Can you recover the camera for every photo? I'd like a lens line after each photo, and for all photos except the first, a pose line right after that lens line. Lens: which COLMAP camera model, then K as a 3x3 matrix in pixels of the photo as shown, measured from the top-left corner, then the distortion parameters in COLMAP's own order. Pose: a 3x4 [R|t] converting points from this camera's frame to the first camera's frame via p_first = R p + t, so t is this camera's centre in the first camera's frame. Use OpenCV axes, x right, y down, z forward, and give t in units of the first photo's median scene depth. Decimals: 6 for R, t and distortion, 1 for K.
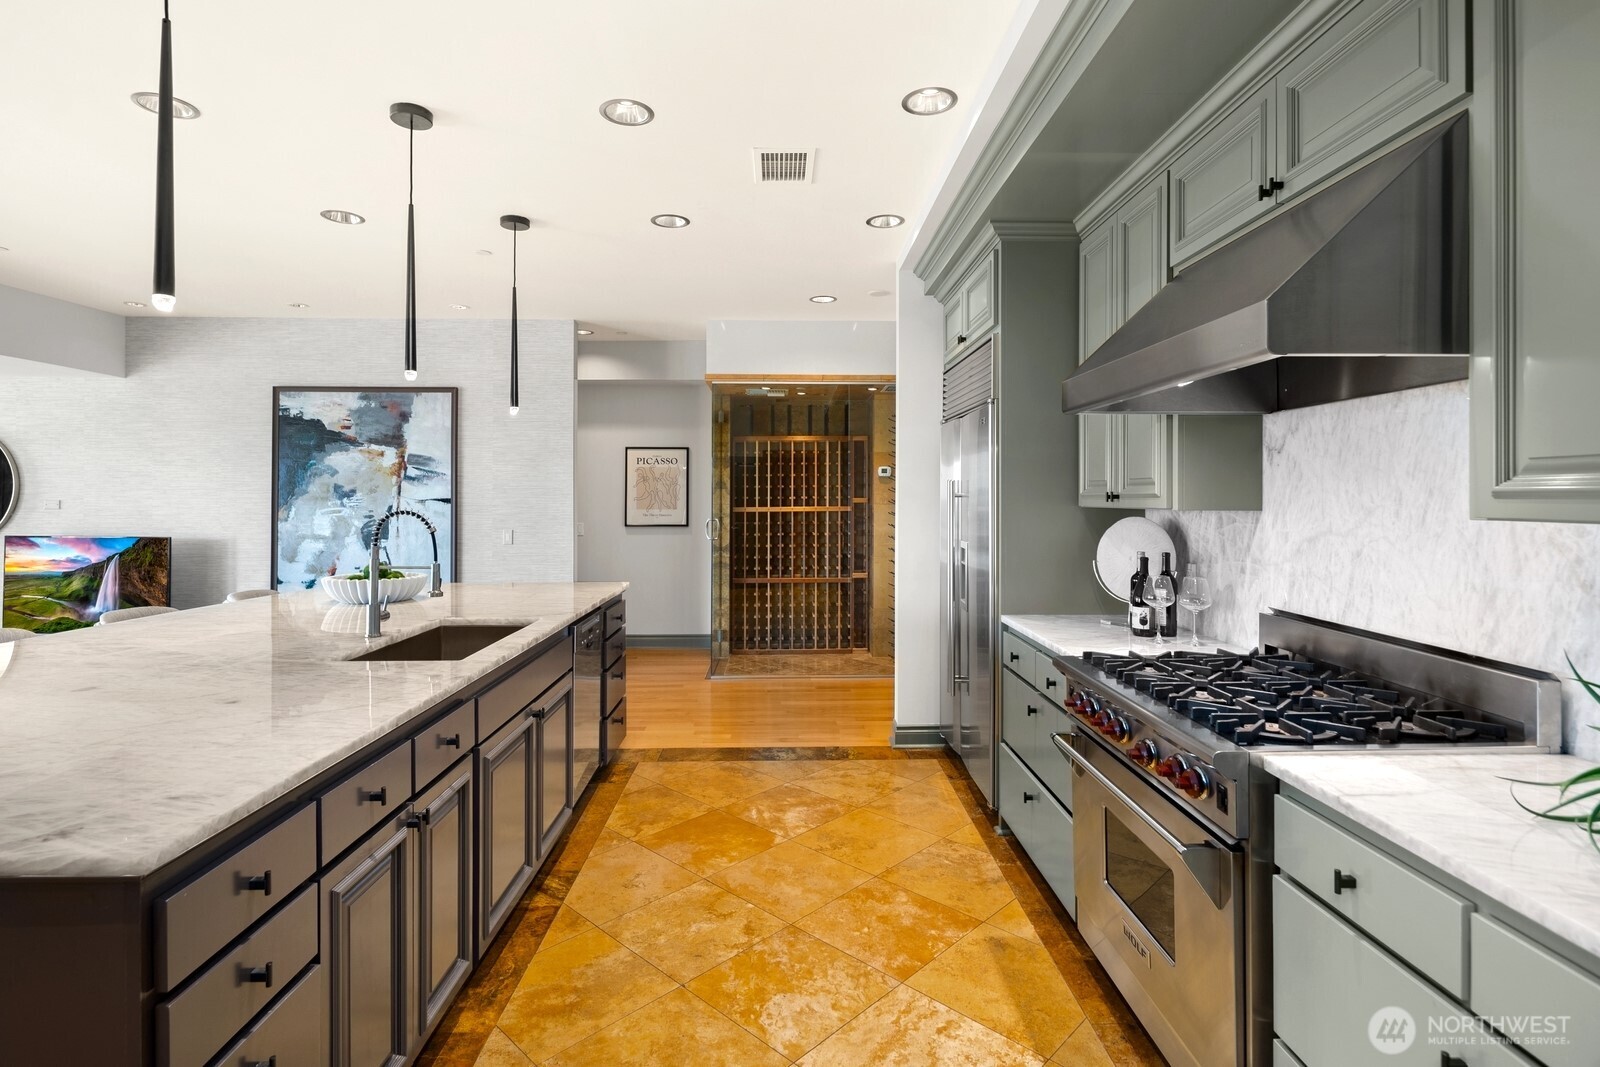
lens RADIAL K [[784.4, 0, 795.8], [0, 784.4, 496.0], [0, 0, 1]] dist [-0.000225, -0.000925]
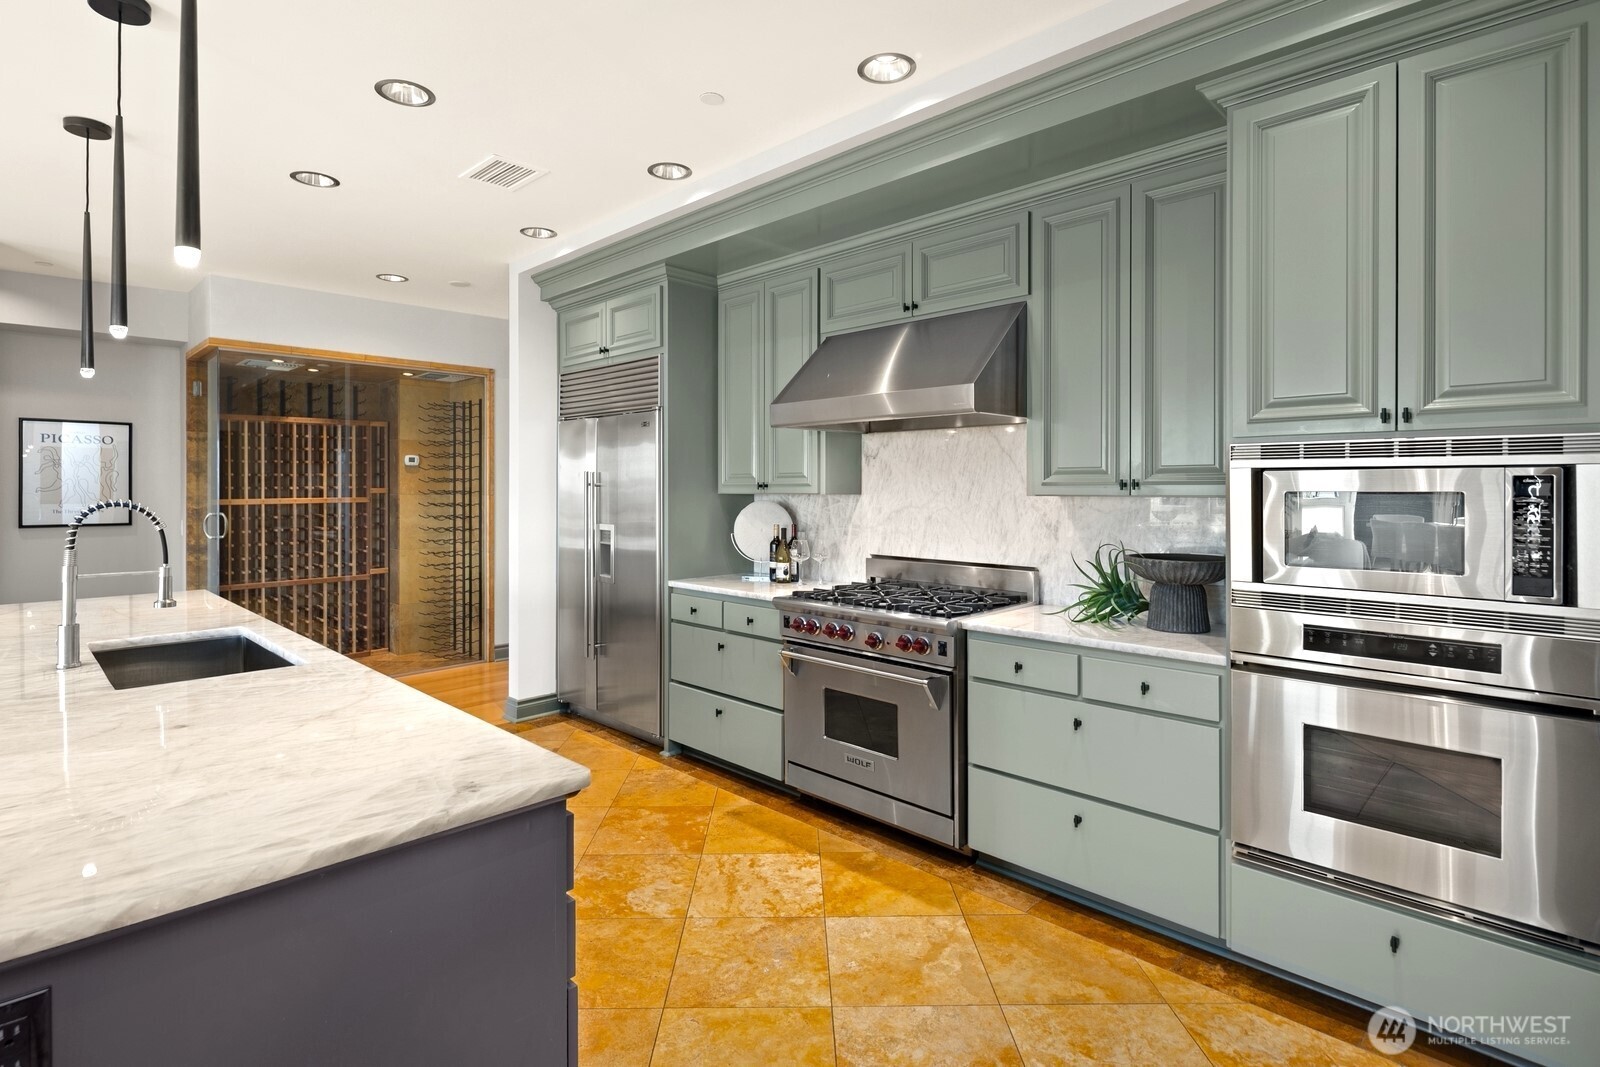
lens RADIAL K [[790.0, 0, 797.5], [0, 790.0, 491.4], [0, 0, 1]] dist [-0.000415, -0.001056]
pose [[0.713324, -0.004022, 0.700823, -0.573294], [0.000145, 0.999984, 0.005591, 0.003128], [-0.700834, -0.003887, 0.713313, -0.048740]]
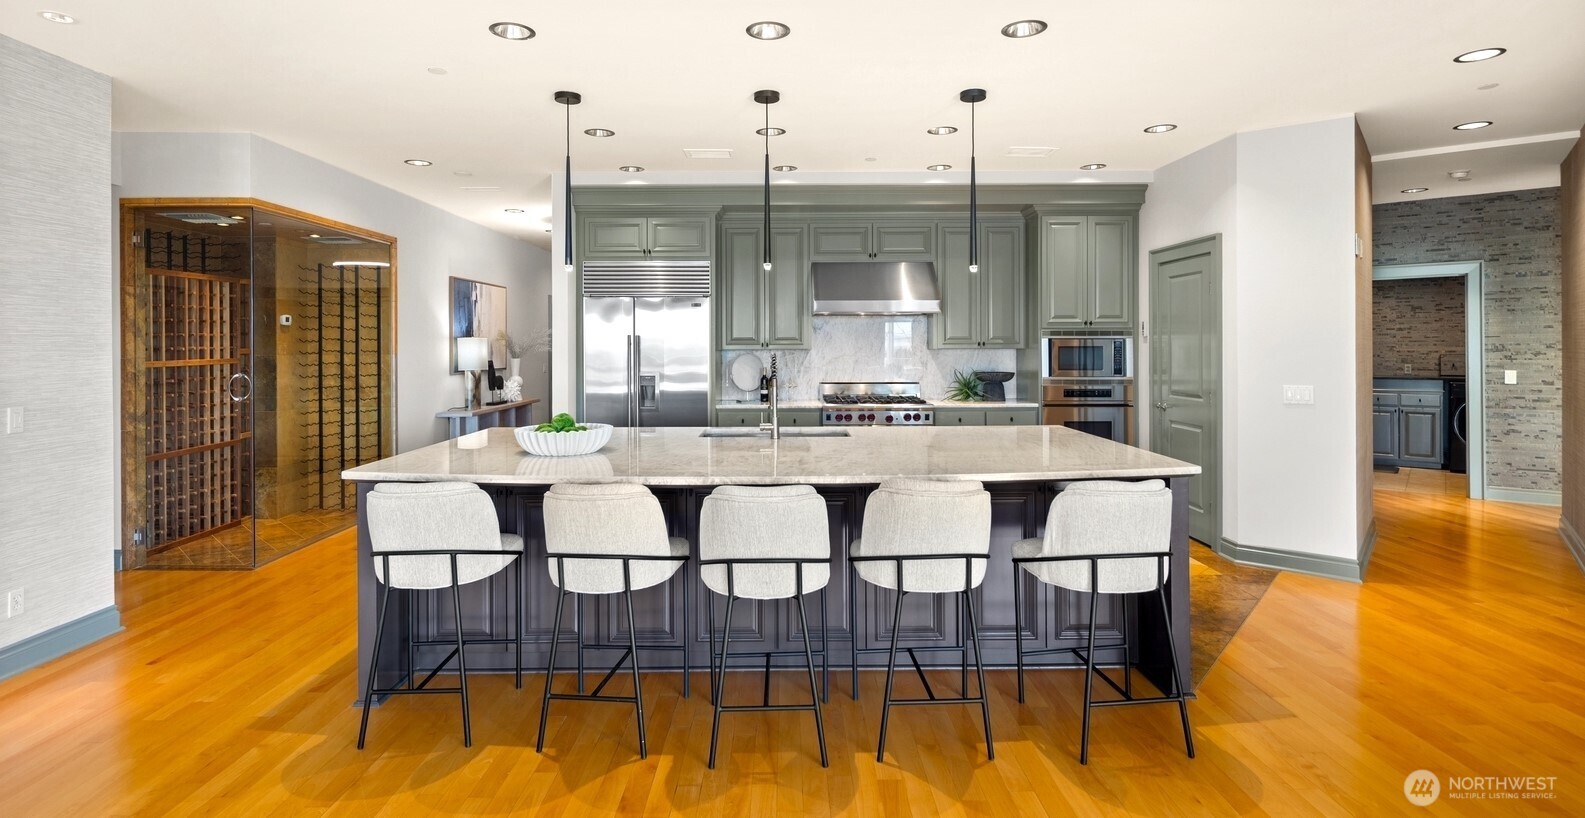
lens RADIAL K [[783.0, 0, 788.3], [0, 783.0, 345.9], [0, 0, 1]] dist [-0.000090, -0.000874]
pose [[0.017243, -0.002977, 0.999847, -2.066368], [0.003183, 0.999991, 0.002923, -0.002722], [-0.999846, 0.003132, 0.017252, 0.951751]]
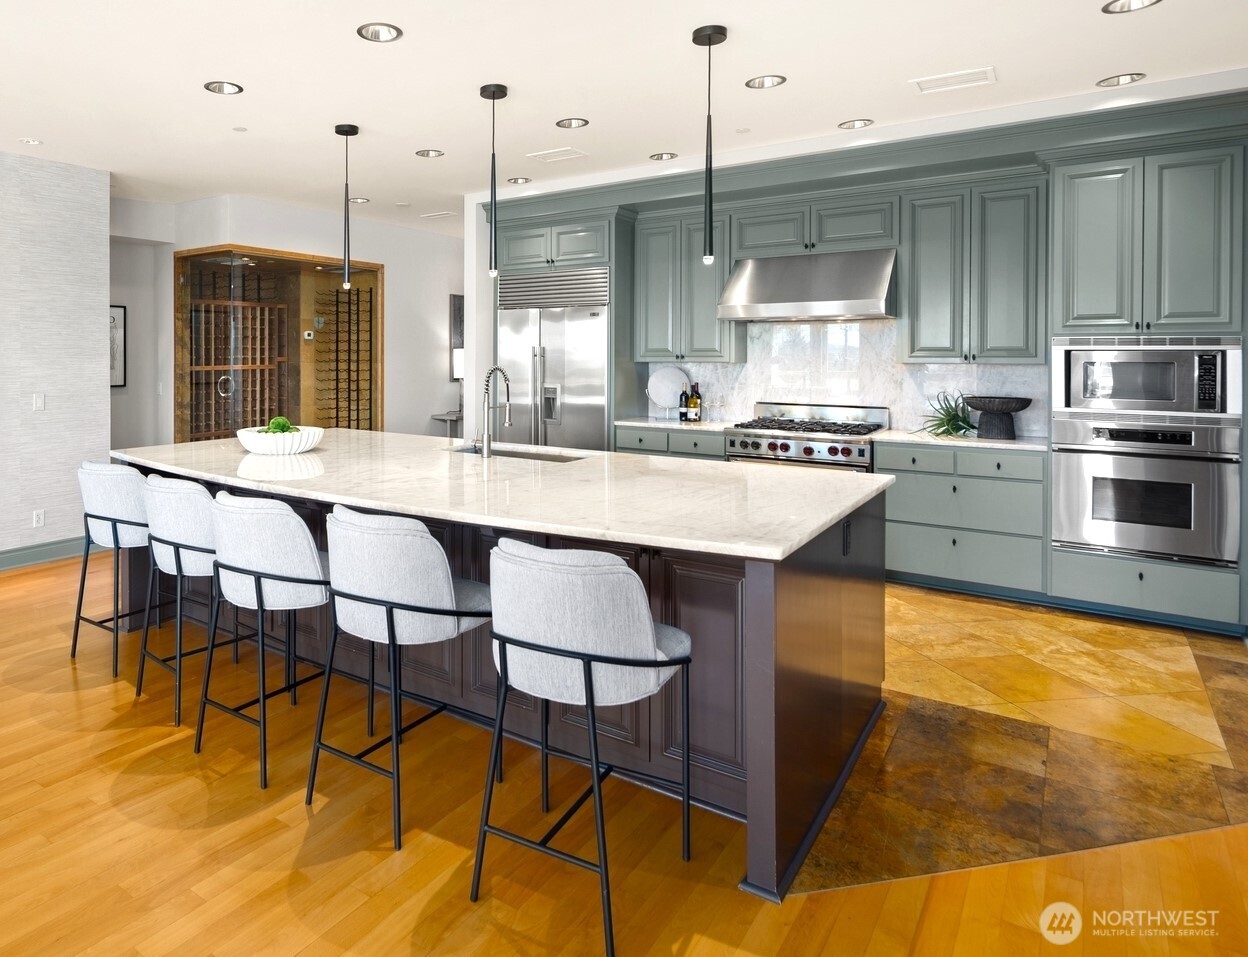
lens RADIAL K [[782.3, 0, 462.3], [0, 782.3, 362.7], [0, 0, 1]] dist [0.004676, -0.003264]
pose [[0.635837, -0.007598, 0.771786, -1.673940], [-0.001173, 0.999941, 0.010810, -0.005523], [-0.771823, -0.007778, 0.635790, 0.134149]]
